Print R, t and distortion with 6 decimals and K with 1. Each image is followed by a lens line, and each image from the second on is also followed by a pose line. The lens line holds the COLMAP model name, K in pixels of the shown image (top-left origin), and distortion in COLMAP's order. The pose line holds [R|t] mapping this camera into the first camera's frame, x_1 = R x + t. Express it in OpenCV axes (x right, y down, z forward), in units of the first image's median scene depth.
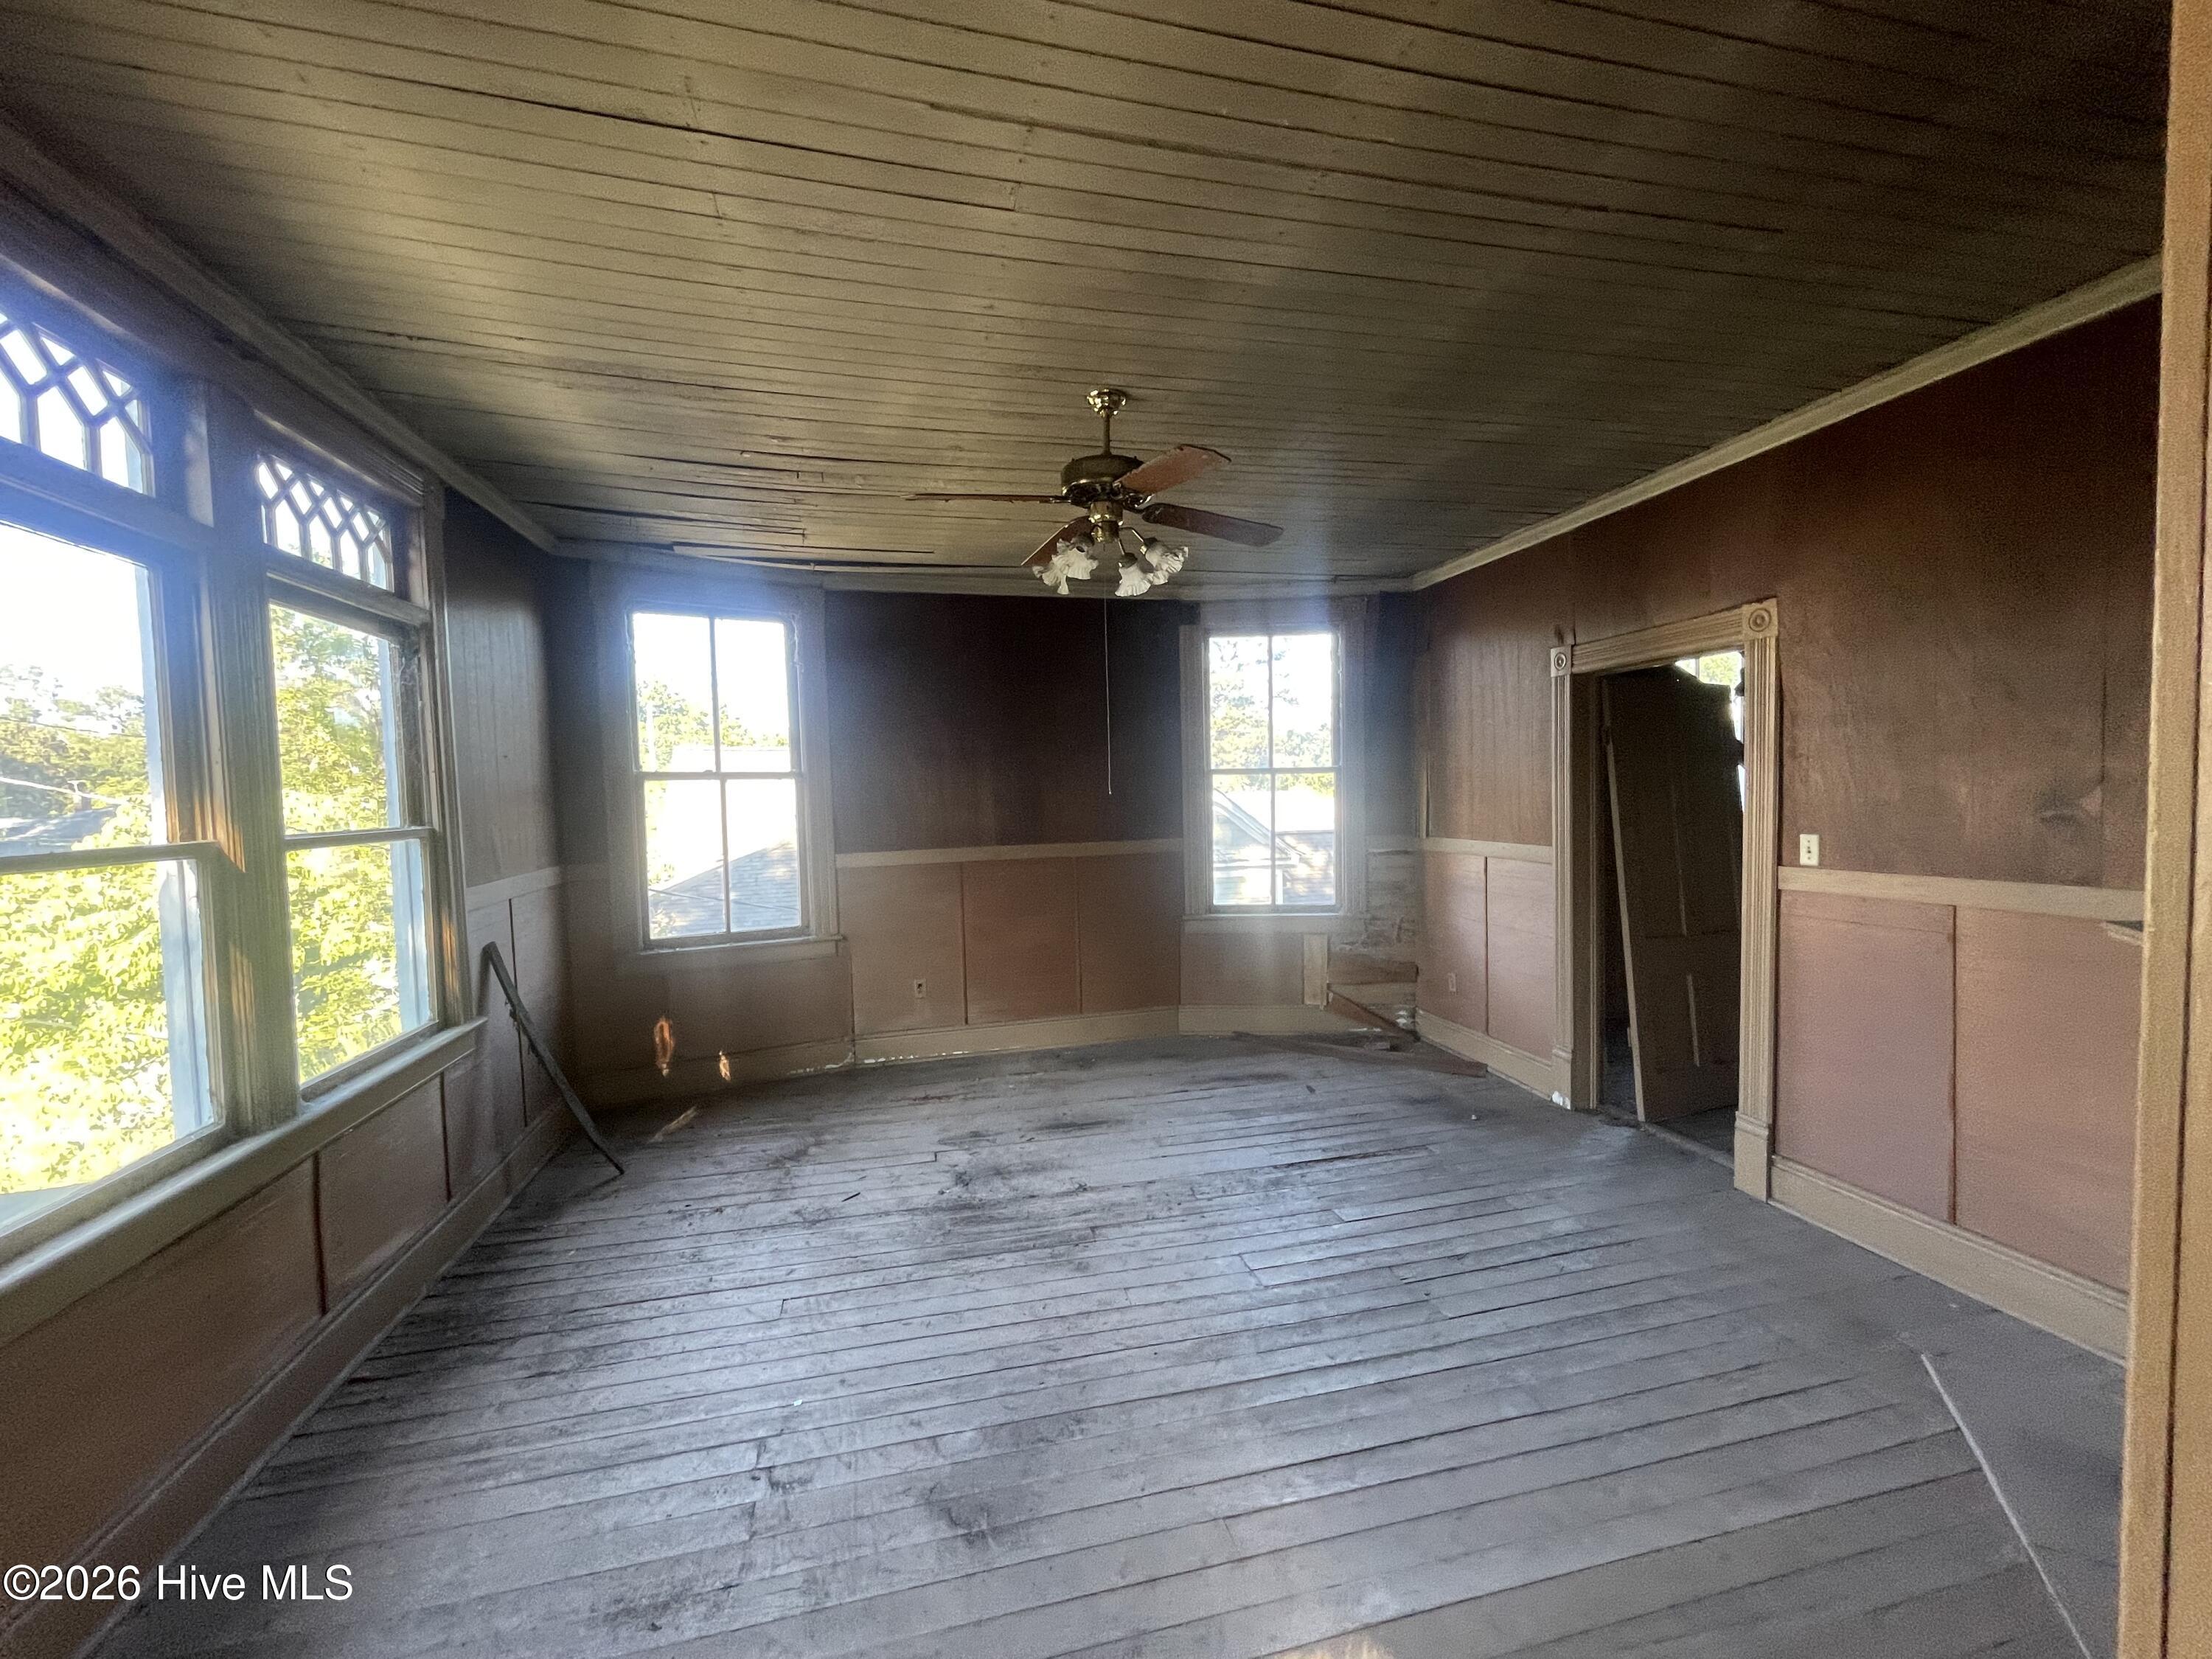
lens RADIAL K [[891.8, 0, 1120.6], [0, 891.8, 828.0], [0, 0, 1]] dist [-0.001782, 0.001043]
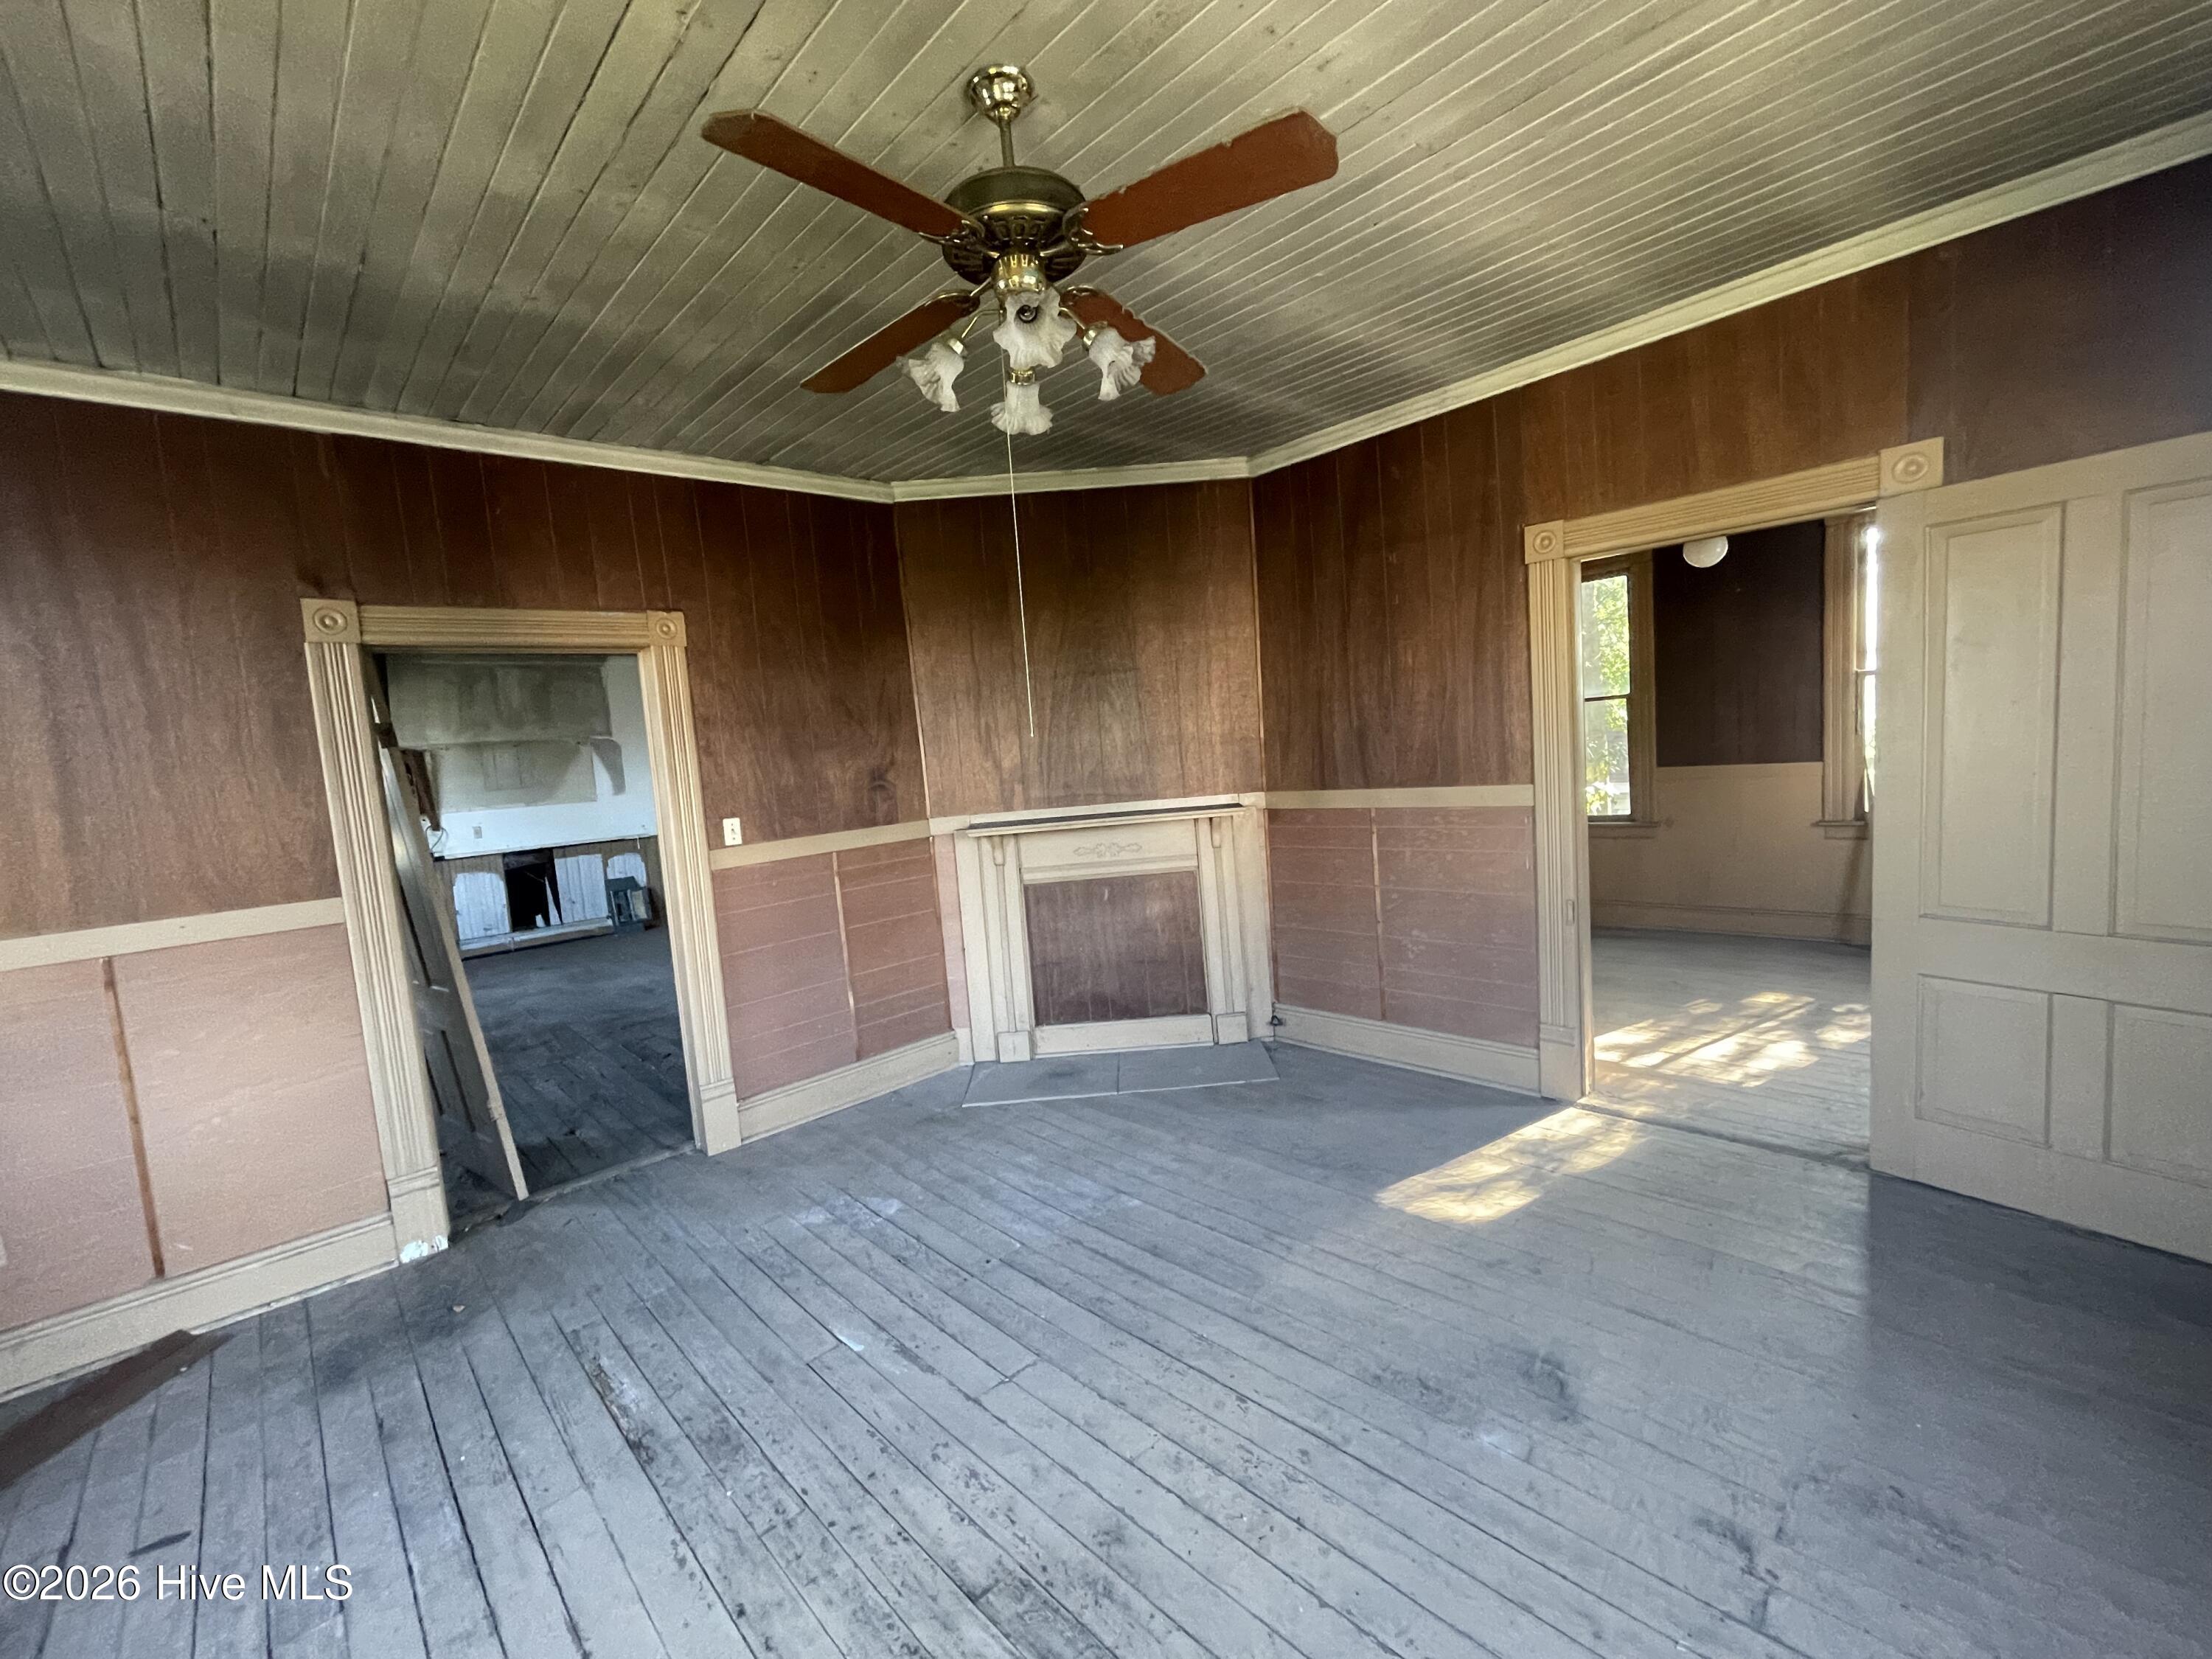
lens RADIAL K [[891.8, 0, 1099.7], [0, 891.8, 826.0], [0, 0, 1]] dist [-0.001782, 0.001043]
pose [[-0.466966, -0.013417, 0.884174, -0.533381], [0.128942, 0.988165, 0.083094, -0.019365], [-0.874824, 0.152809, -0.459709, 1.161943]]
